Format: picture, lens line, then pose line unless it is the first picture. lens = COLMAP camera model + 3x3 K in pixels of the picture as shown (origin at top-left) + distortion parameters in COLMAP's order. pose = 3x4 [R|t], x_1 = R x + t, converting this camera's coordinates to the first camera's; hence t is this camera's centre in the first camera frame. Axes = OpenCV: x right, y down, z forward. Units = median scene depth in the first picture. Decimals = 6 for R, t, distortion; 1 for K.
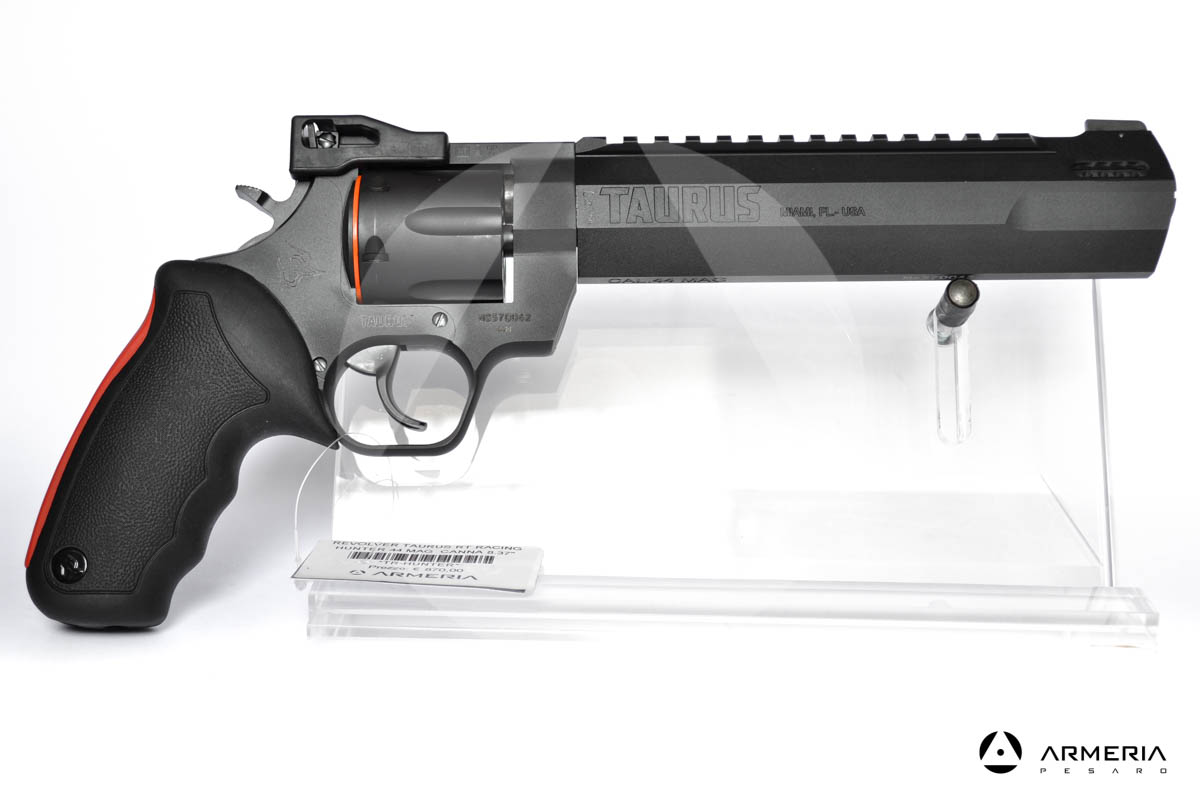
lens RADIAL K [[1766.6, 0, 600.0], [0, 1766.6, 400.0], [0, 0, 1]] dist [0.042532, 0.024605]
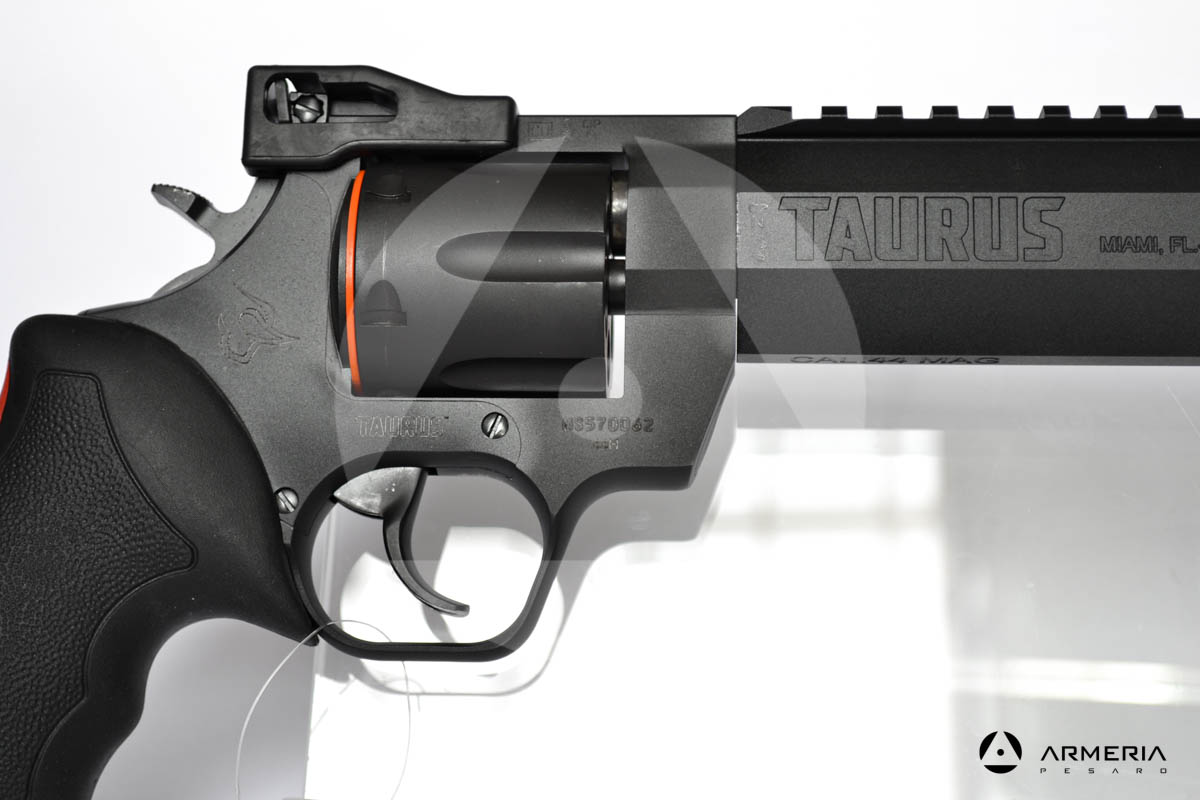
lens RADIAL K [[2361.4, 0, 600.0], [0, 2361.4, 400.0], [0, 0, 1]] dist [0.031347, 0.200295]
pose [[0.997375, 0.017919, -0.070159, -0.002970], [-0.017249, 0.999800, 0.010138, -0.061548], [0.070326, -0.008901, 0.997484, 0.236502]]
